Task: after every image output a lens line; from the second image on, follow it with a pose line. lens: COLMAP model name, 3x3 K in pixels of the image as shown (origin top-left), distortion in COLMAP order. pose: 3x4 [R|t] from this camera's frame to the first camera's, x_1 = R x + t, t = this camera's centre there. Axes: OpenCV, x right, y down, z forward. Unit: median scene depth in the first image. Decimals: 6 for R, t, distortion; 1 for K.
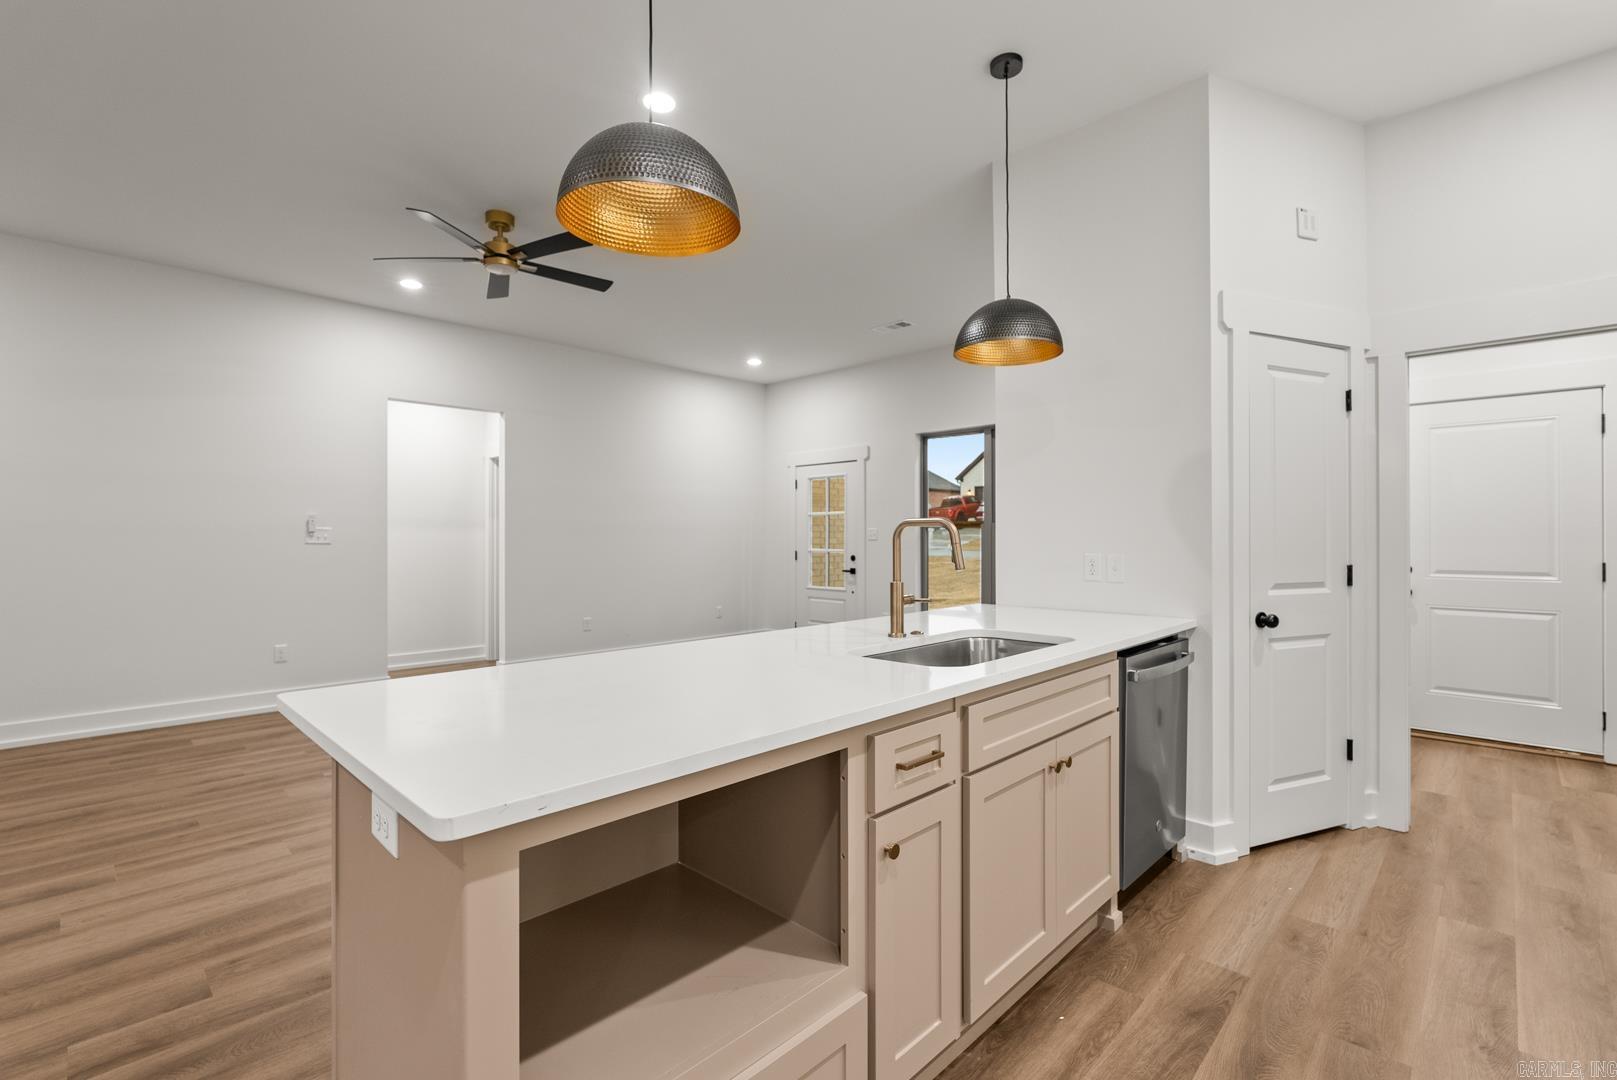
lens RADIAL K [[719.6, 0, 808.9], [0, 719.6, 532.7], [0, 0, 1]] dist [-0.011504, 0.002018]
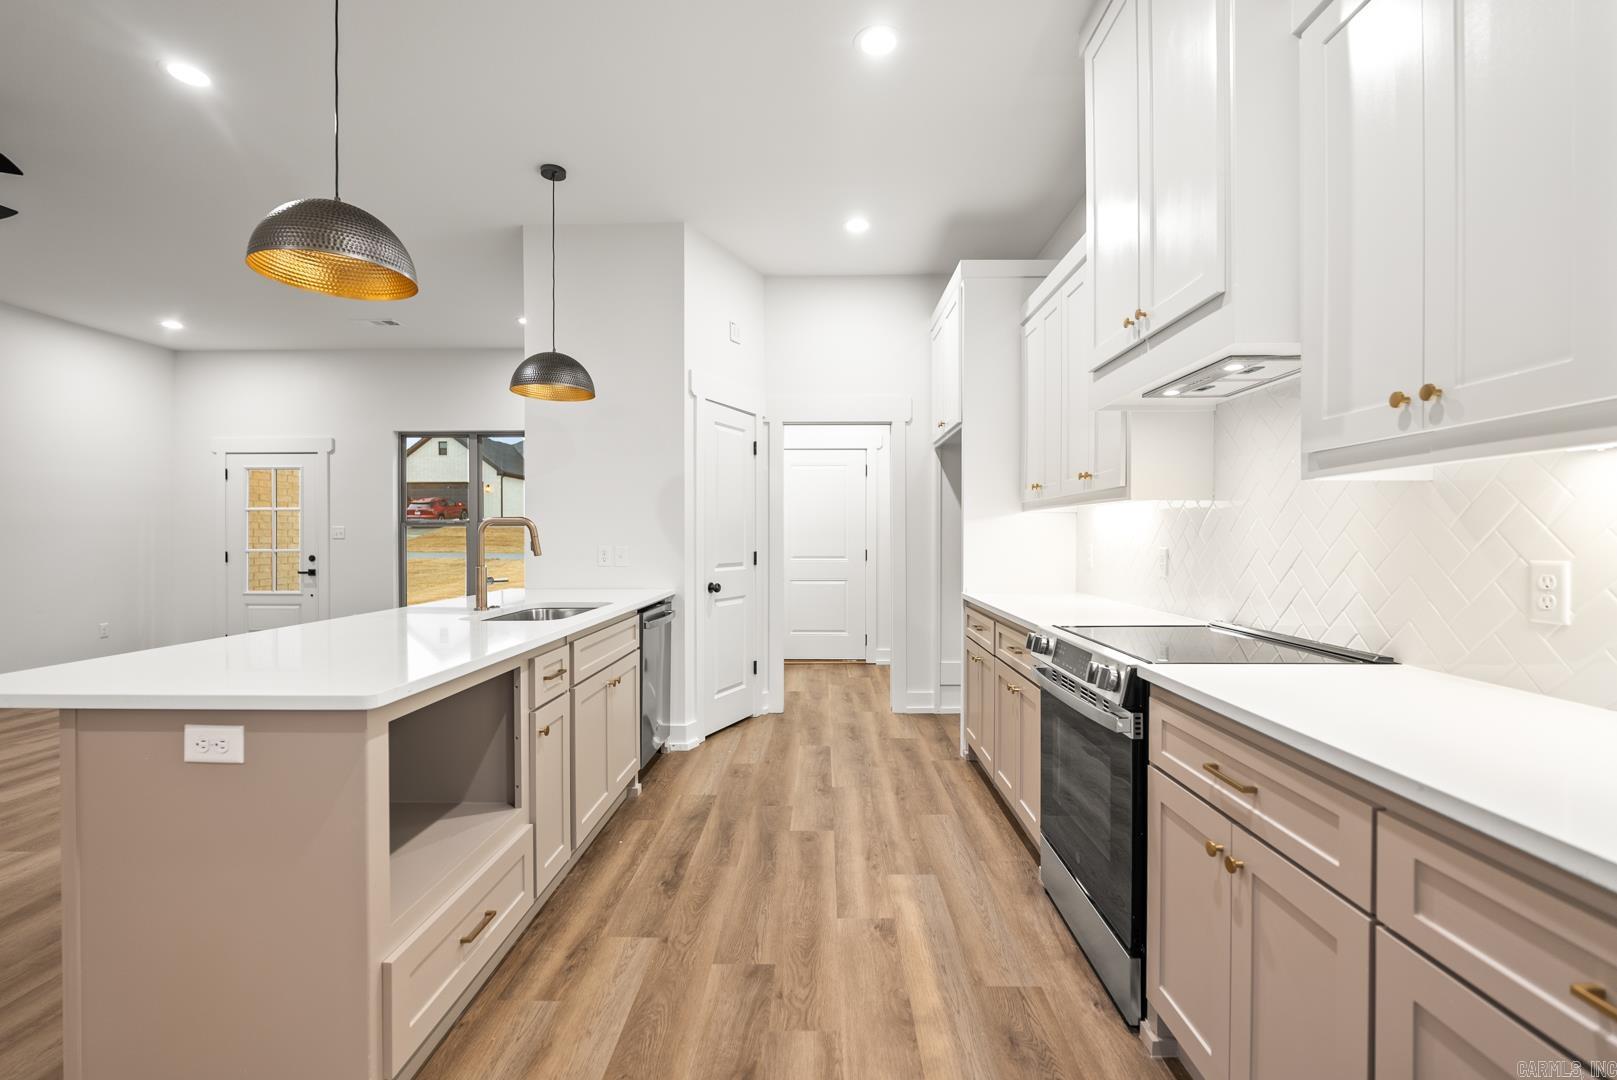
lens RADIAL K [[719.6, 0, 805.7], [0, 719.6, 542.5], [0, 0, 1]] dist [-0.011504, 0.002018]
pose [[0.732637, -0.006049, 0.680593, -0.276400], [-0.002347, 0.999932, 0.011414, 0.007657], [-0.680615, -0.009960, 0.732573, -0.274625]]
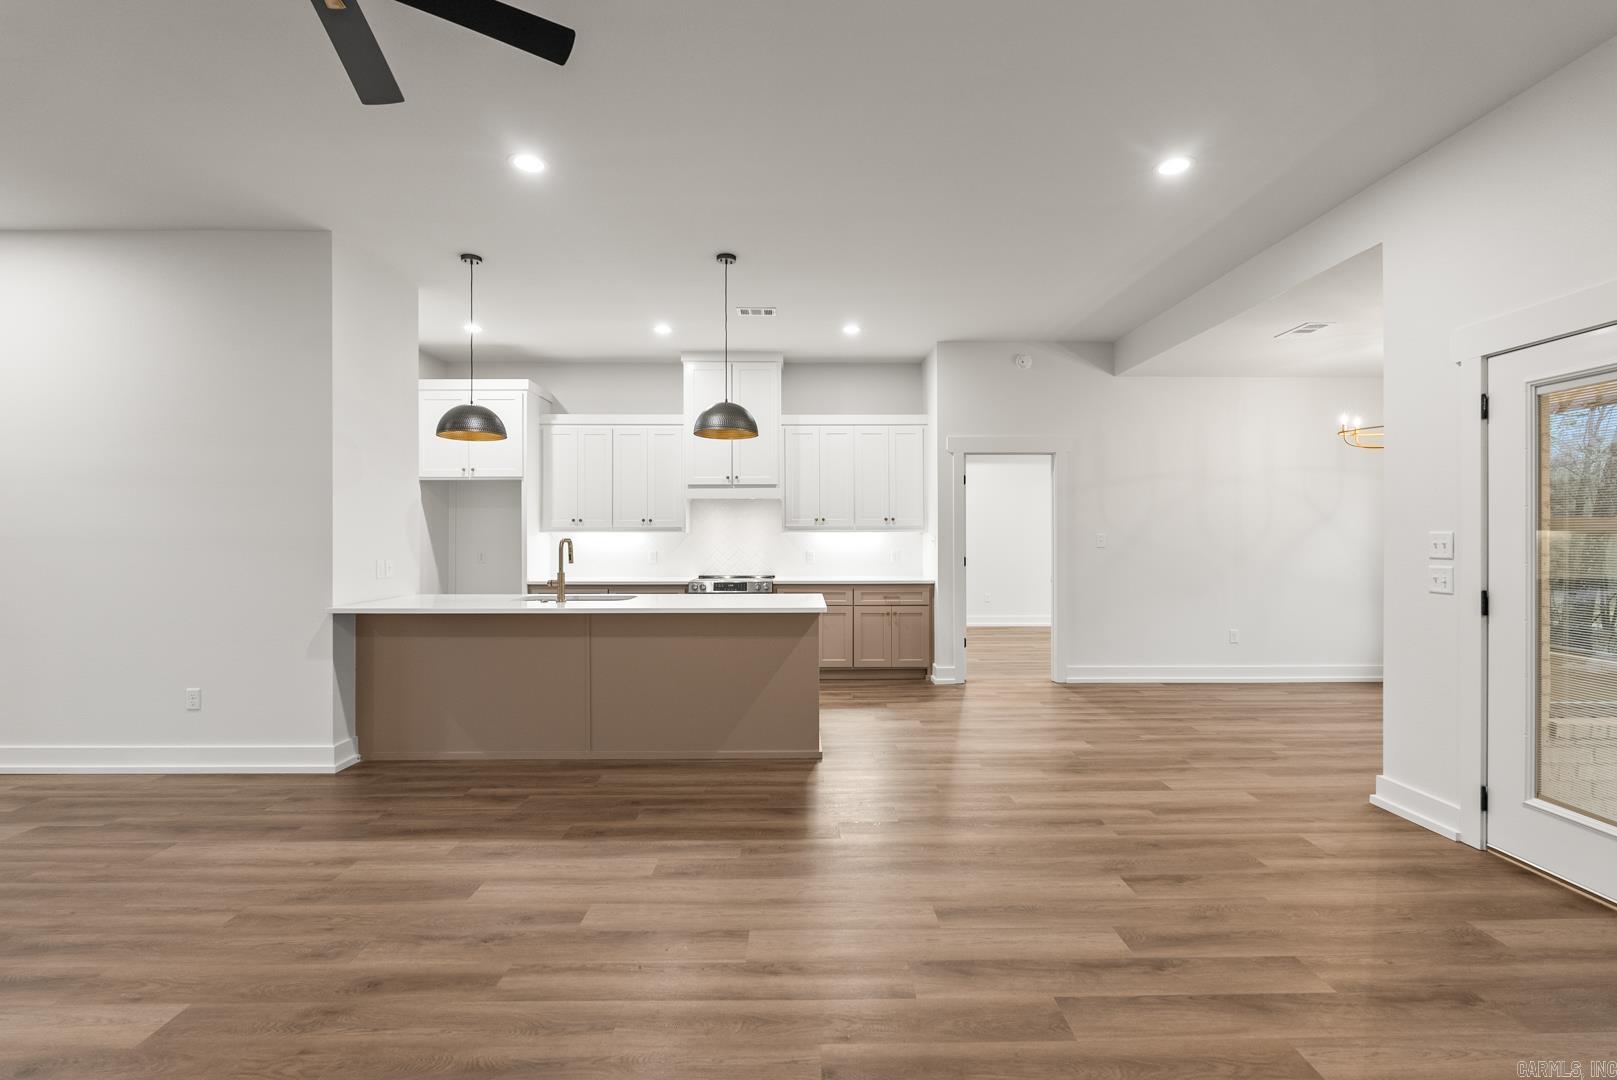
lens RADIAL K [[719.6, 0, 815.7], [0, 719.6, 547.1], [0, 0, 1]] dist [-0.011504, 0.002018]
pose [[-0.710825, -0.008121, 0.703322, -1.413834], [-0.000742, 0.999941, 0.010796, -0.015872], [-0.703368, 0.007152, -0.710790, 1.591817]]
